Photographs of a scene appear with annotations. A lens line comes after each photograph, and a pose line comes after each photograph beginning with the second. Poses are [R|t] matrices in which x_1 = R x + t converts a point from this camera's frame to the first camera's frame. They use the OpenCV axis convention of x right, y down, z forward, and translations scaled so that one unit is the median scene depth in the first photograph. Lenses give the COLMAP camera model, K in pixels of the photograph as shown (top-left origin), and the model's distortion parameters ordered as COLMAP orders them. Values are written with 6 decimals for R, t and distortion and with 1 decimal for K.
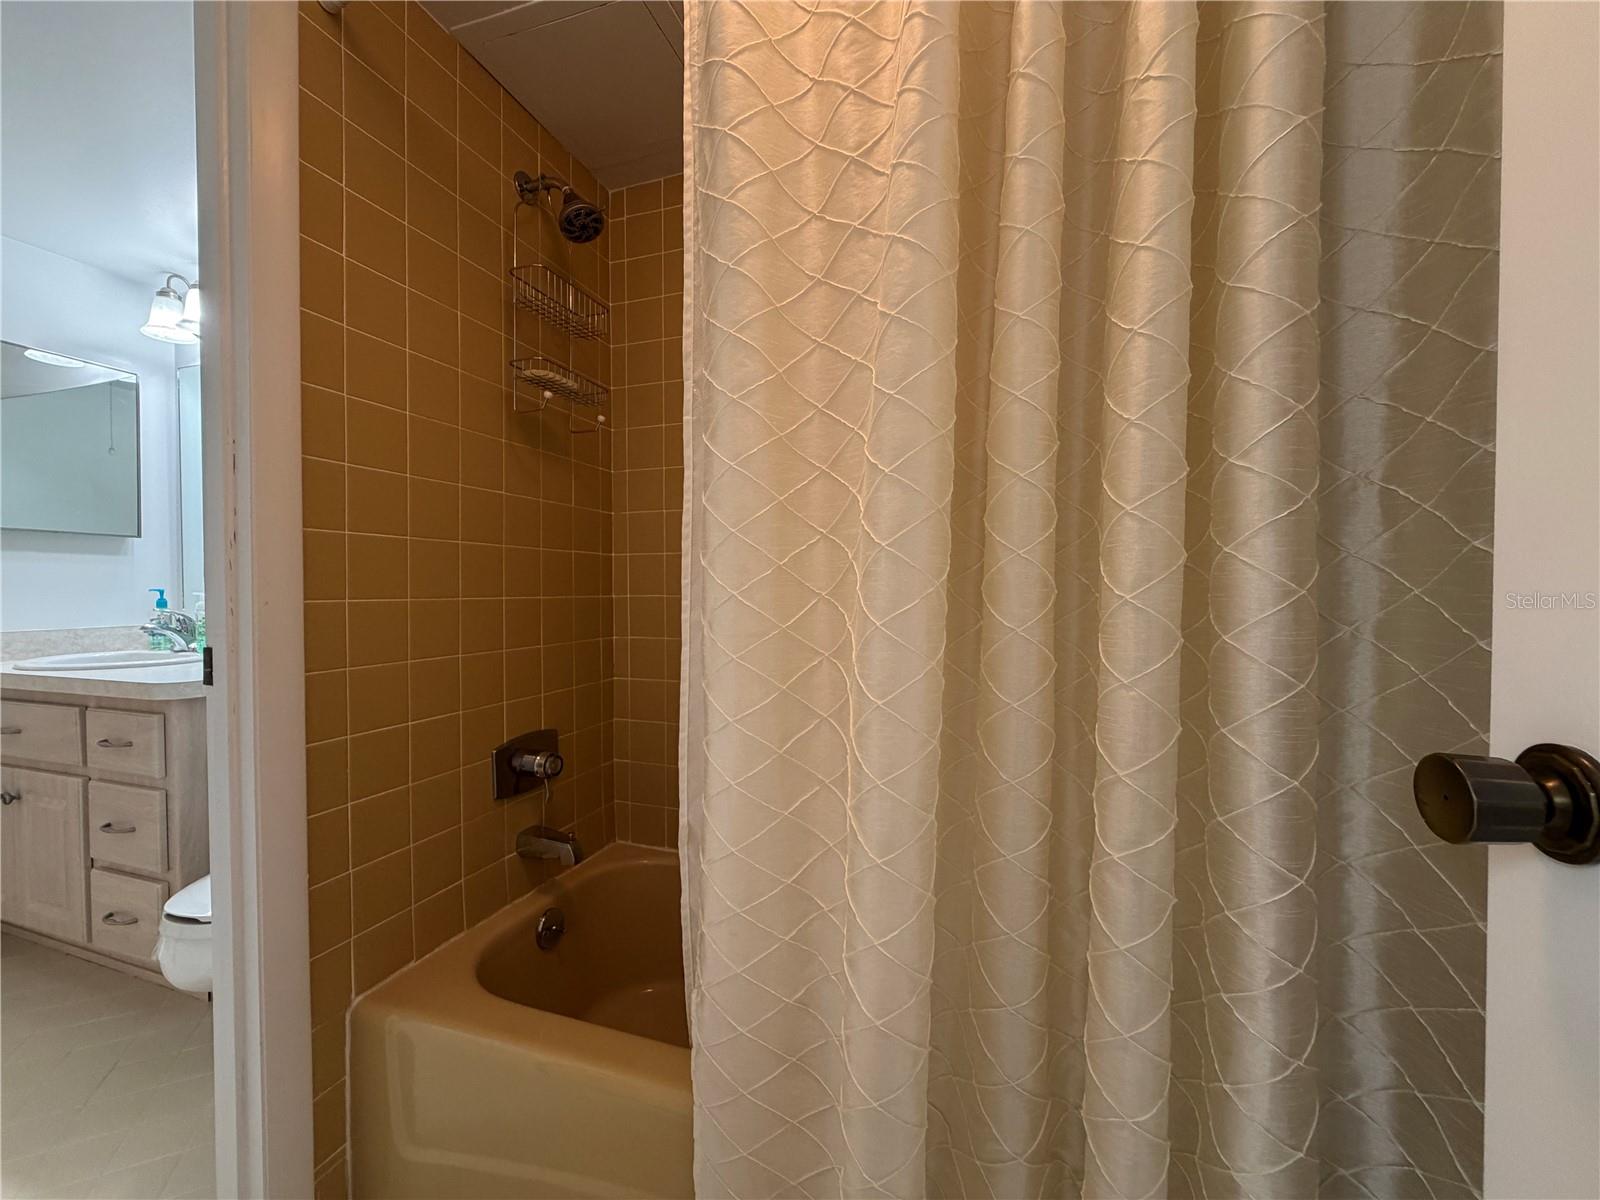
lens RADIAL K [[637.4, 0, 796.3], [0, 637.4, 599.8], [0, 0, 1]] dist [-0.000762, 0.000561]
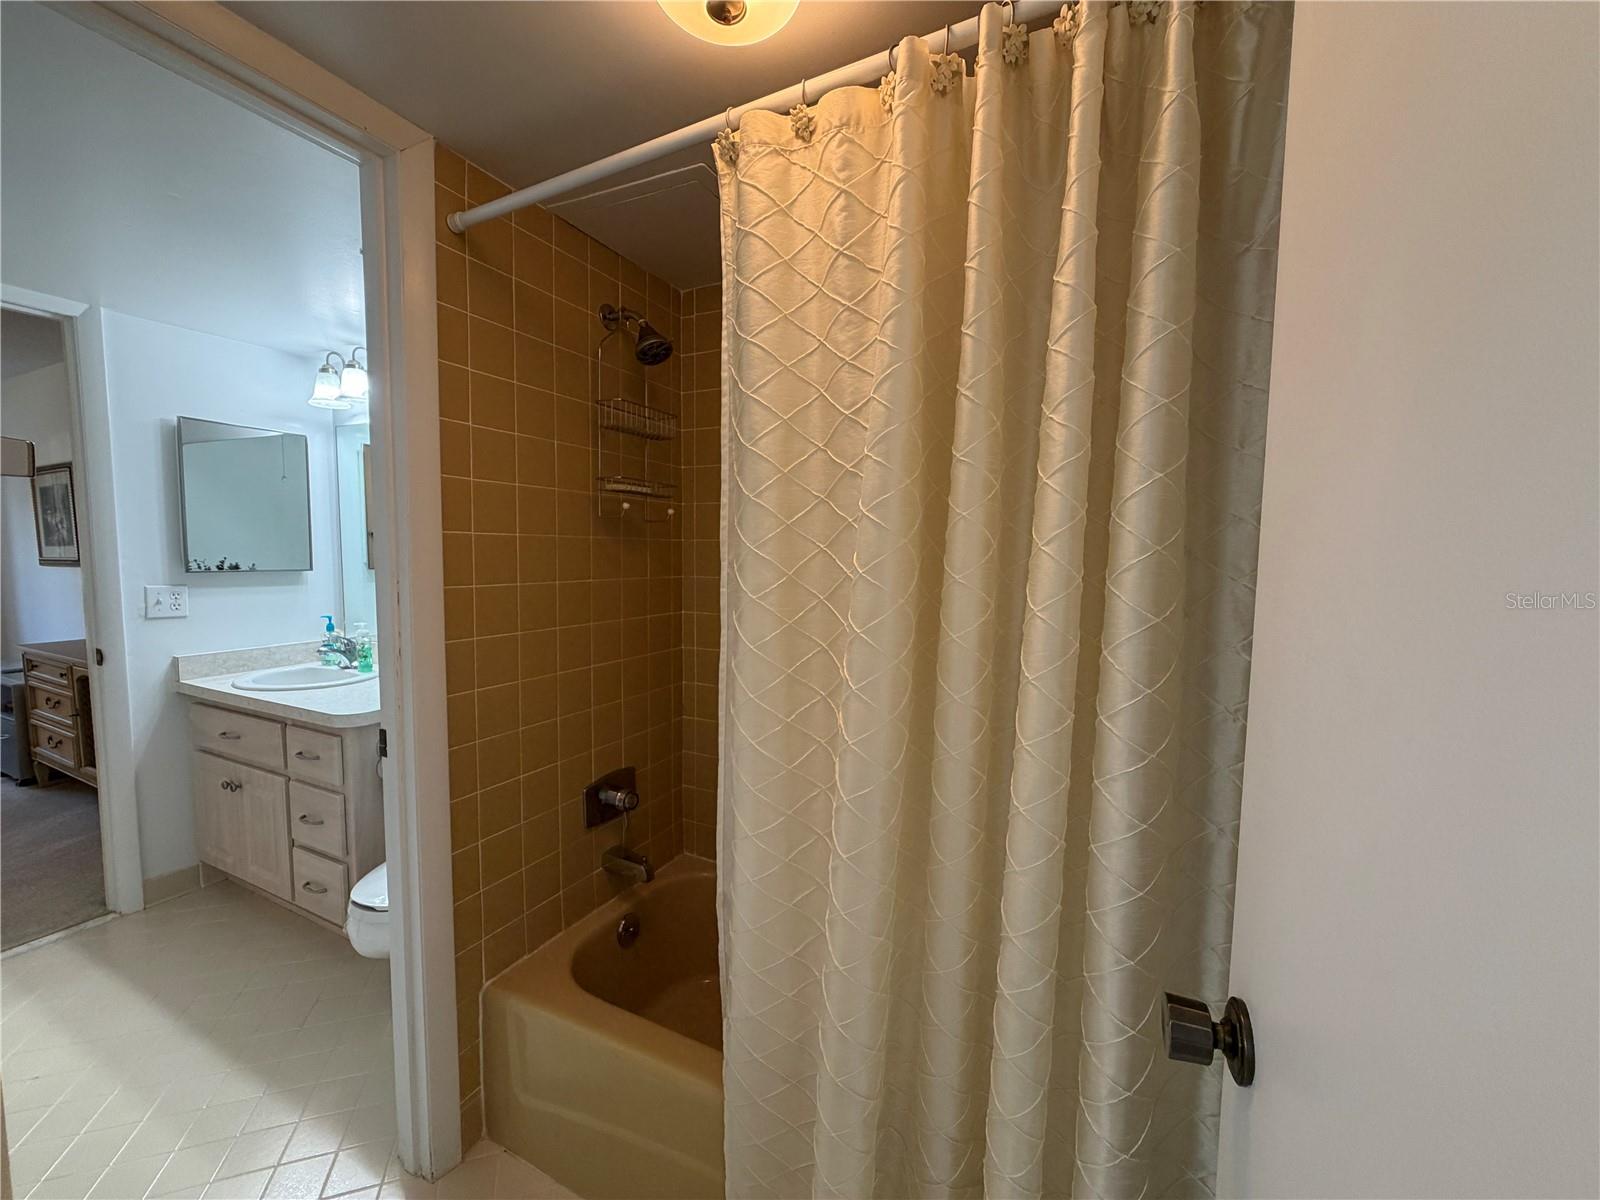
lens RADIAL K [[637.4, 0, 796.3], [0, 637.4, 599.8], [0, 0, 1]] dist [-0.000762, 0.000561]
pose [[0.991265, 0.023618, -0.129756, 0.082636], [-0.016128, 0.998159, 0.058471, -0.202560], [0.130898, -0.055868, 0.989820, -0.146783]]
